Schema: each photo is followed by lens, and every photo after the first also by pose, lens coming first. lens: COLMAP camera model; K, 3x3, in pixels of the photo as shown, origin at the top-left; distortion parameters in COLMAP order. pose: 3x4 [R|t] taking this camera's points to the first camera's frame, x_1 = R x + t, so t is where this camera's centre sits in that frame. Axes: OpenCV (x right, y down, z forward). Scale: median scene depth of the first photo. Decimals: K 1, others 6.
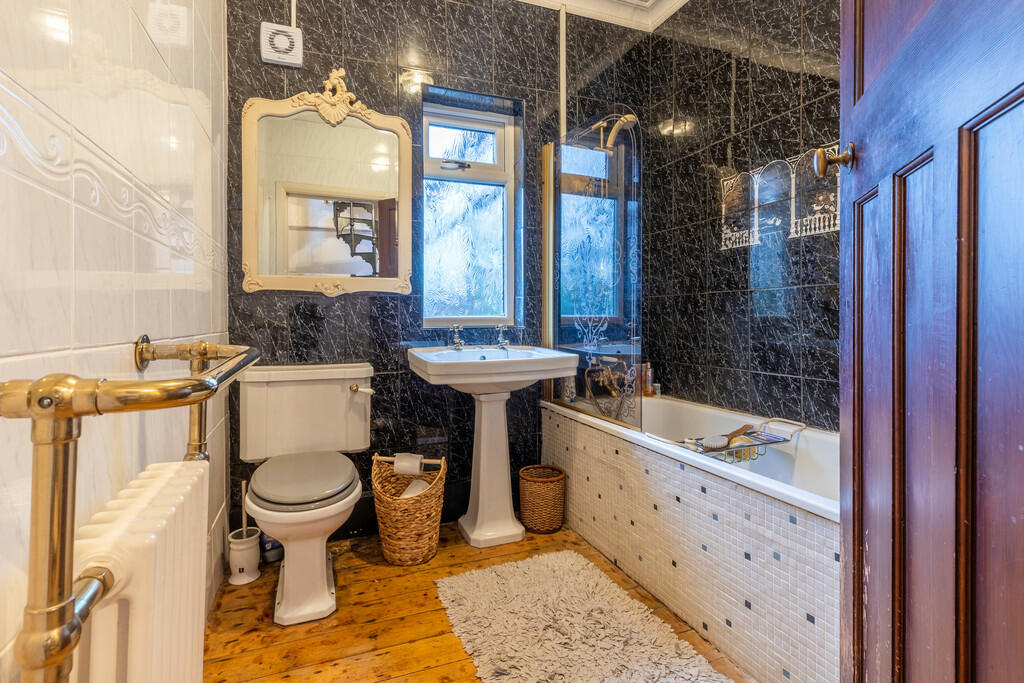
lens RADIAL K [[459.1, 0, 509.8], [0, 459.1, 321.3], [0, 0, 1]] dist [0.001792, -0.000146]
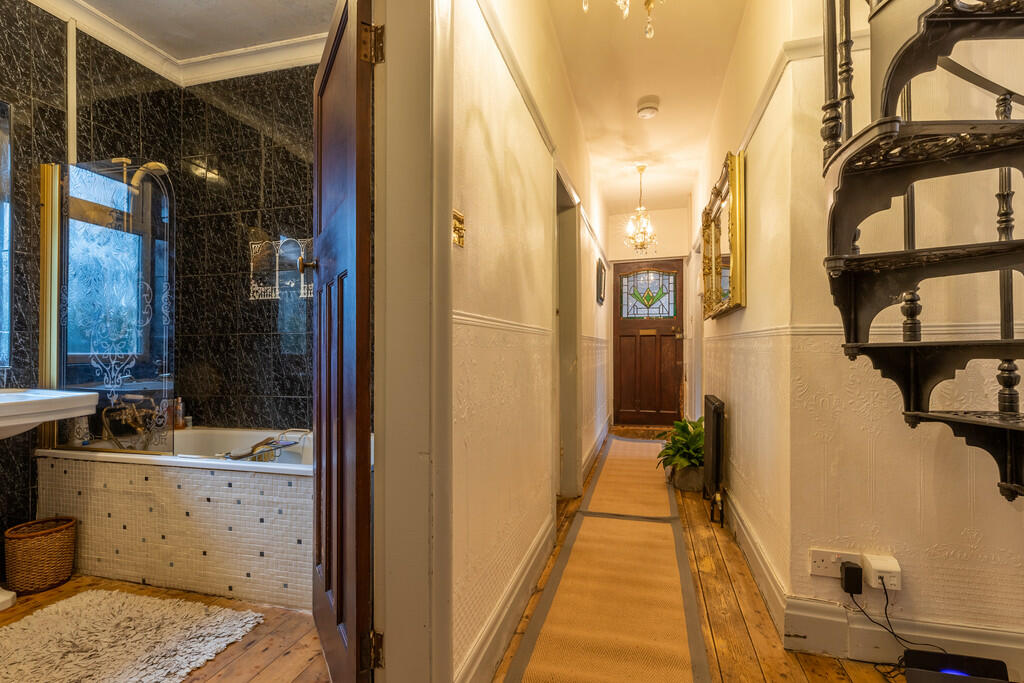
lens RADIAL K [[480.4, 0, 515.2], [0, 480.4, 346.3], [0, 0, 1]] dist [0.005973, 0.000025]
pose [[0.613483, 0.010334, 0.789640, -0.117619], [0.009267, 0.999751, -0.020284, 0.001530], [-0.789653, 0.019762, 0.613235, -0.343360]]
